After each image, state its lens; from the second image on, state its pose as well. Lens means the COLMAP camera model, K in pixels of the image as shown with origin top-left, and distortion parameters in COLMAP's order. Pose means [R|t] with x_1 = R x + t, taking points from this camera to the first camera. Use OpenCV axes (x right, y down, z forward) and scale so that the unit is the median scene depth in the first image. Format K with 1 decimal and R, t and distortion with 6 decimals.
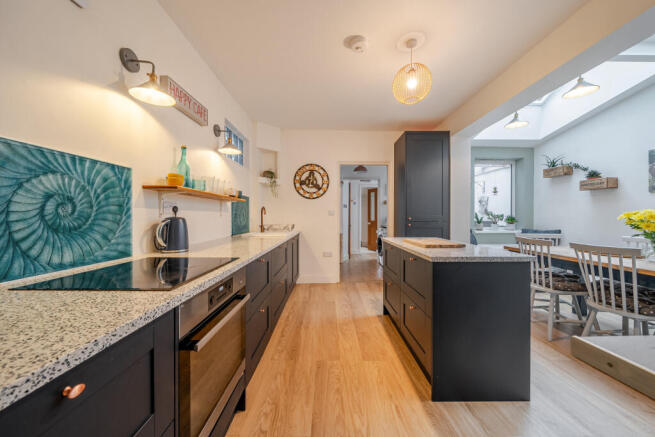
lens RADIAL K [[246.8, 0, 326.4], [0, 246.8, 218.8], [0, 0, 1]] dist [-0.001158, -0.000006]
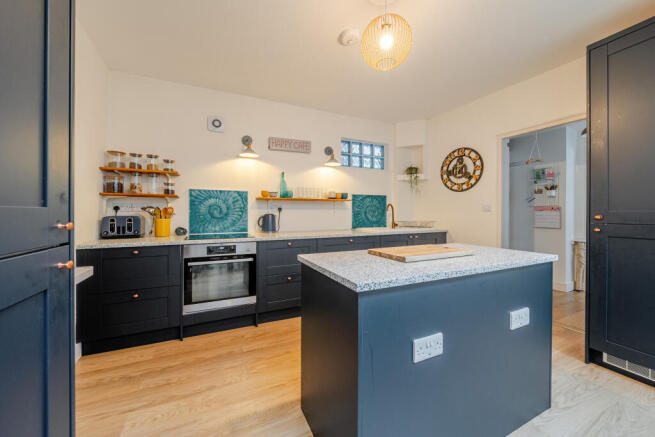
lens RADIAL K [[246.8, 0, 319.2], [0, 246.8, 212.5], [0, 0, 1]] dist [-0.001158, -0.000006]
pose [[0.394962, -0.002570, -0.918694, 0.704176], [-0.006563, 0.999963, -0.005619, -0.005079], [0.918674, 0.008249, 0.394930, 0.359057]]
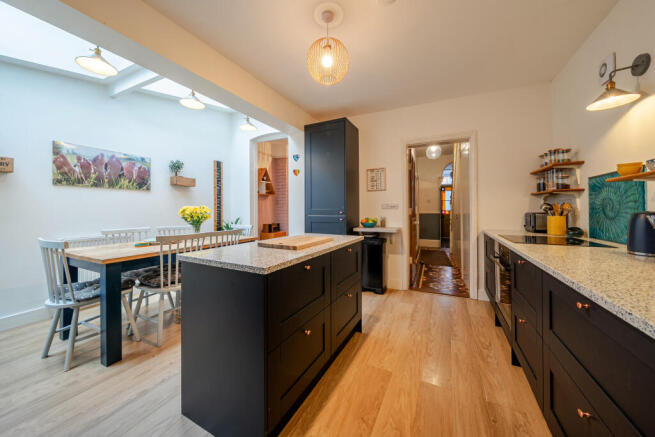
lens RADIAL K [[230.0, 0, 324.5], [0, 230.0, 208.2], [0, 0, 1]] dist [-0.002696, -0.000076]
pose [[-0.885269, 0.001839, 0.465076, -0.013913], [0.003228, 0.999992, 0.002190, -0.013855], [-0.465069, 0.003440, -0.885268, 1.237267]]
